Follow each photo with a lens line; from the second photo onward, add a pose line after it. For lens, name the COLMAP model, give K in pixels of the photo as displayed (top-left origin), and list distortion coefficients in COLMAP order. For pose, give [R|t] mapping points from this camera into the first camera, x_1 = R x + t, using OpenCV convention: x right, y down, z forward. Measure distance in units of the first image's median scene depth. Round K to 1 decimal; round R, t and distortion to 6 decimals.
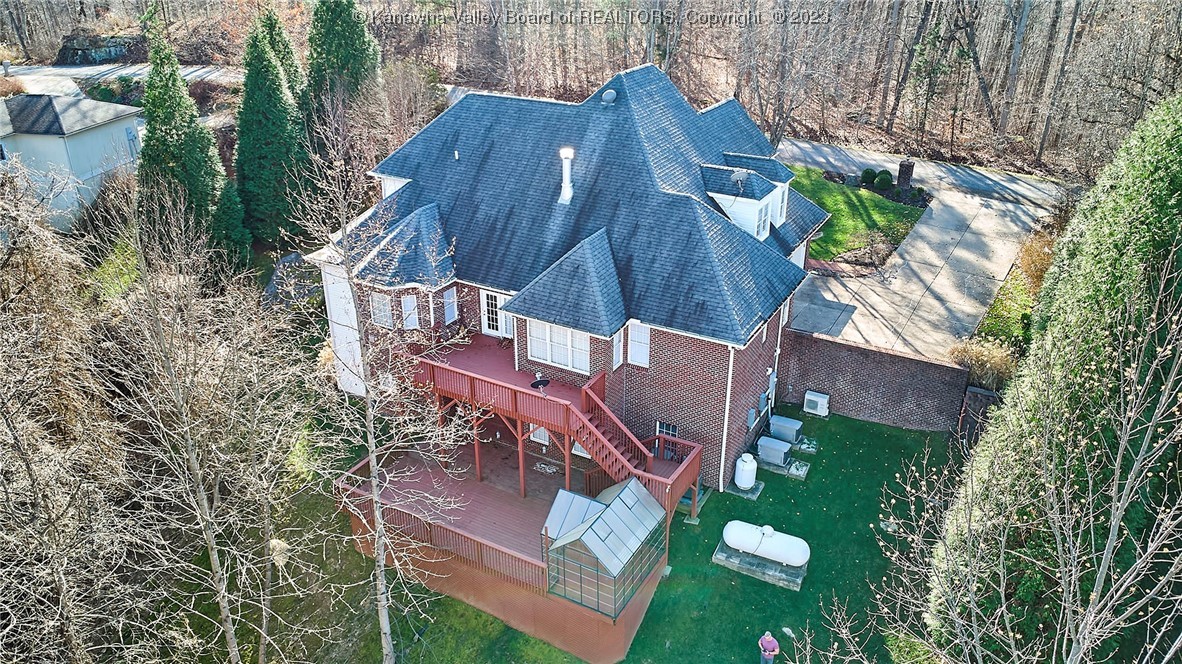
lens RADIAL K [[830.0, 0, 591.0], [0, 830.0, 332.0], [0, 0, 1]] dist [-0.005533, -0.002407]
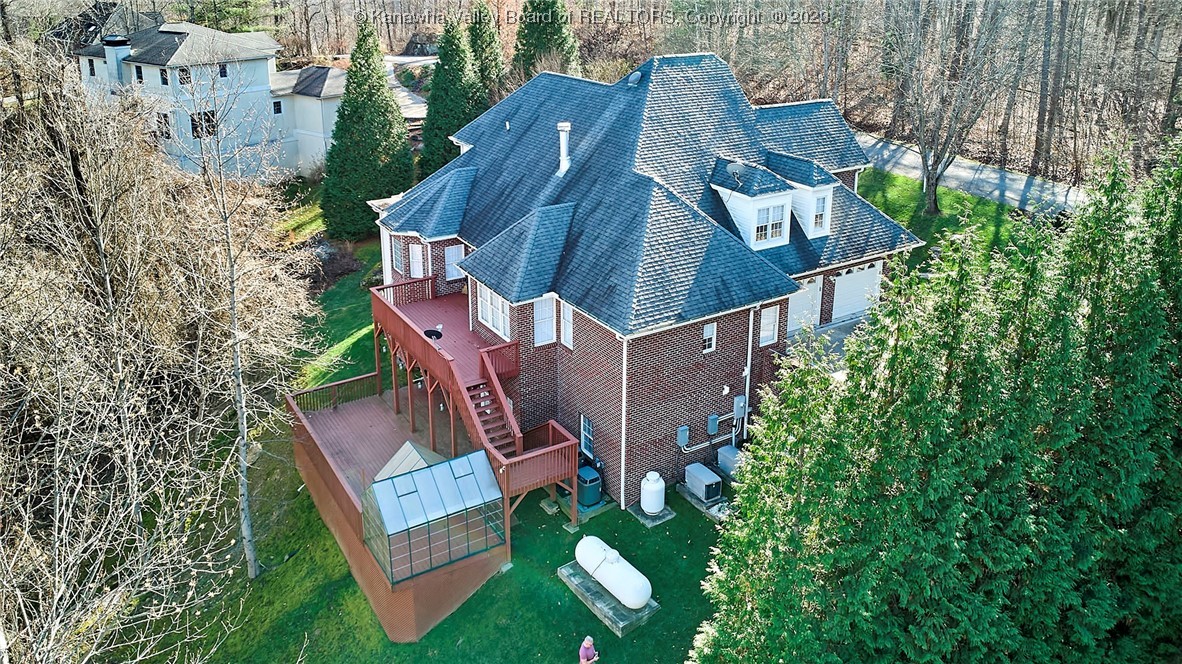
lens RADIAL K [[870.0, 0, 590.7], [0, 870.0, 224.0], [0, 0, 1]] dist [0.000443, -0.000726]
pose [[0.882295, 0.133494, -0.451370, 0.489753], [-0.206340, 0.971582, -0.115986, 0.013447], [0.423060, 0.195470, 0.884767, 0.111443]]
